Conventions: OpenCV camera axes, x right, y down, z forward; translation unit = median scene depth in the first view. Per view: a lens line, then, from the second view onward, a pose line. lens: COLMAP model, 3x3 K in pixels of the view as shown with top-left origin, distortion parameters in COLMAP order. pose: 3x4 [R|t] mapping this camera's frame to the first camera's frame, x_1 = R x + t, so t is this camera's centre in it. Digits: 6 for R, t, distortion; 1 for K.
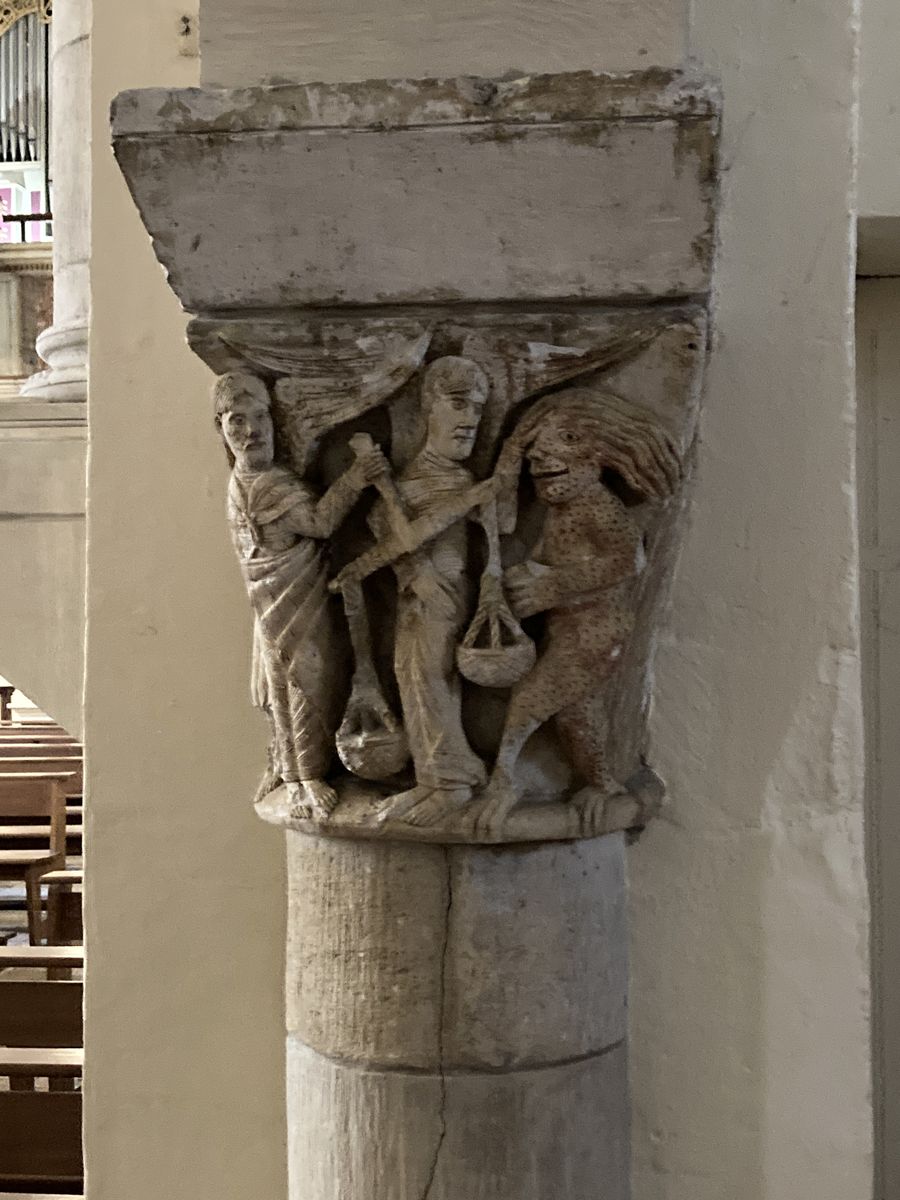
lens RADIAL K [[1737.0, 0, 451.0], [0, 1737.0, 597.7], [0, 0, 1]] dist [0.072758, 0.000000]
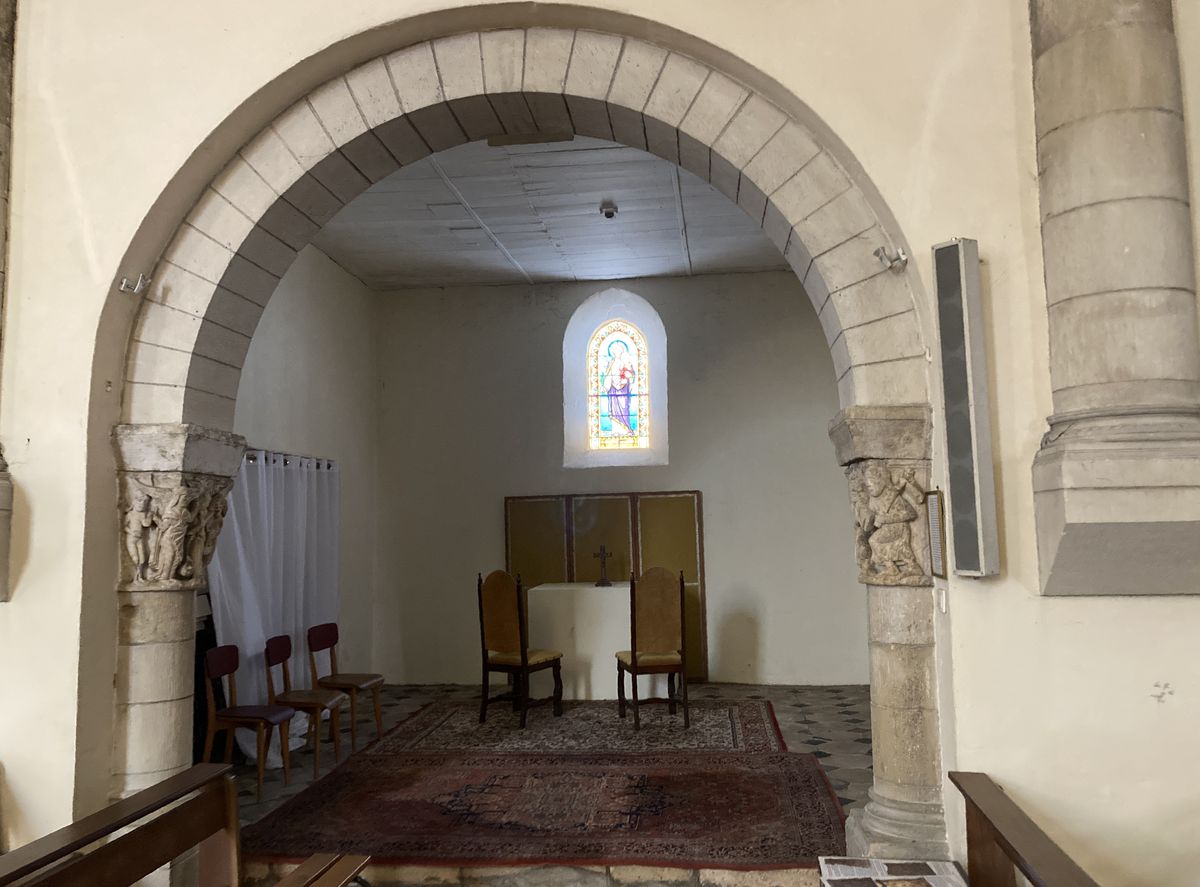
lens RADIAL K [[1001.7, 0, 599.9], [0, 1001.7, 441.1], [0, 0, 1]] dist [0.004368, 0.001286]
pose [[-0.053546, 0.088433, 0.994642, -2.819320], [-0.003856, 0.996045, -0.088765, -0.019599], [-0.998558, -0.008589, -0.052993, 0.073287]]
